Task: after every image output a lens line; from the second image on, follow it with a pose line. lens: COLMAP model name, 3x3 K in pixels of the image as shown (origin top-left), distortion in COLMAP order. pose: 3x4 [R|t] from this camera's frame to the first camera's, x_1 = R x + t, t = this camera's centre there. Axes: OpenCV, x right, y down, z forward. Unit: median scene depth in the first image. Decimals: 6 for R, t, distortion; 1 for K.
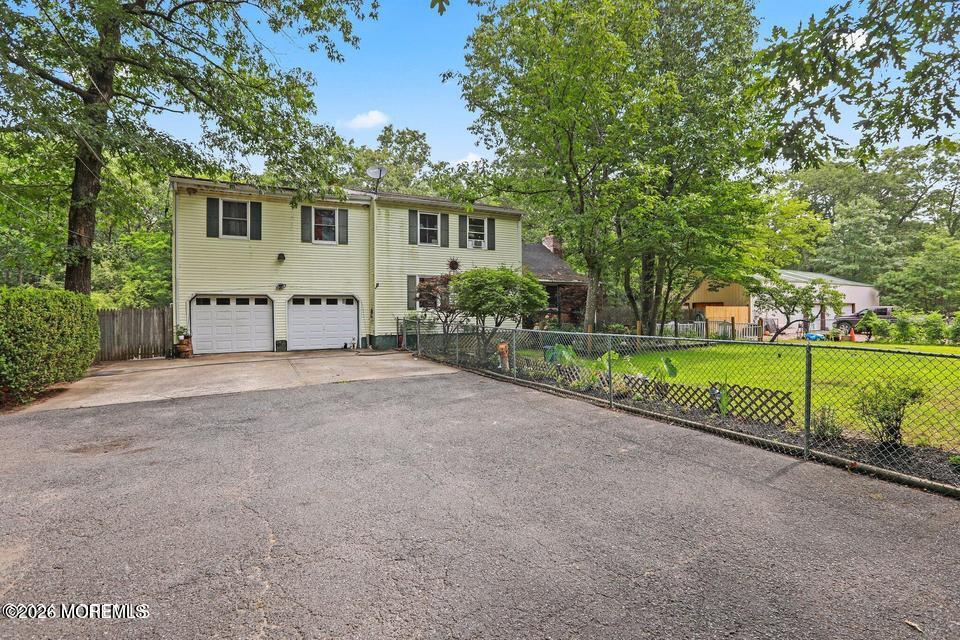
lens RADIAL K [[436.9, 0, 481.0], [0, 436.9, 313.5], [0, 0, 1]] dist [-0.033753, 0.003349]
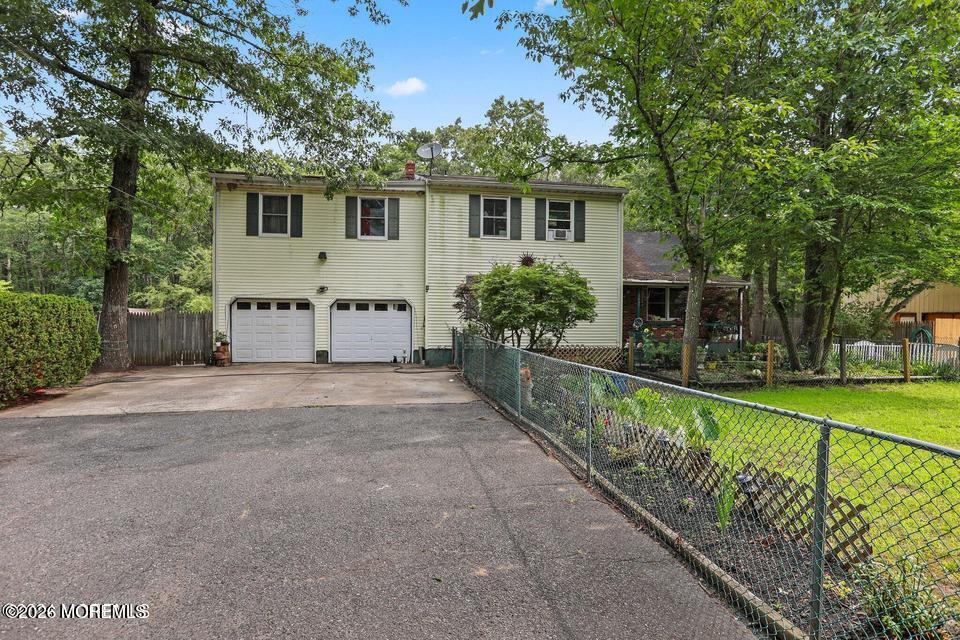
lens RADIAL K [[514.9, 0, 479.3], [0, 514.9, 317.9], [0, 0, 1]] dist [-0.017031, 0.002796]
pose [[0.950510, 0.016078, -0.310279, 0.166913], [-0.017699, 0.999840, -0.002410, -0.007580], [0.310191, 0.007782, 0.950642, 0.106233]]
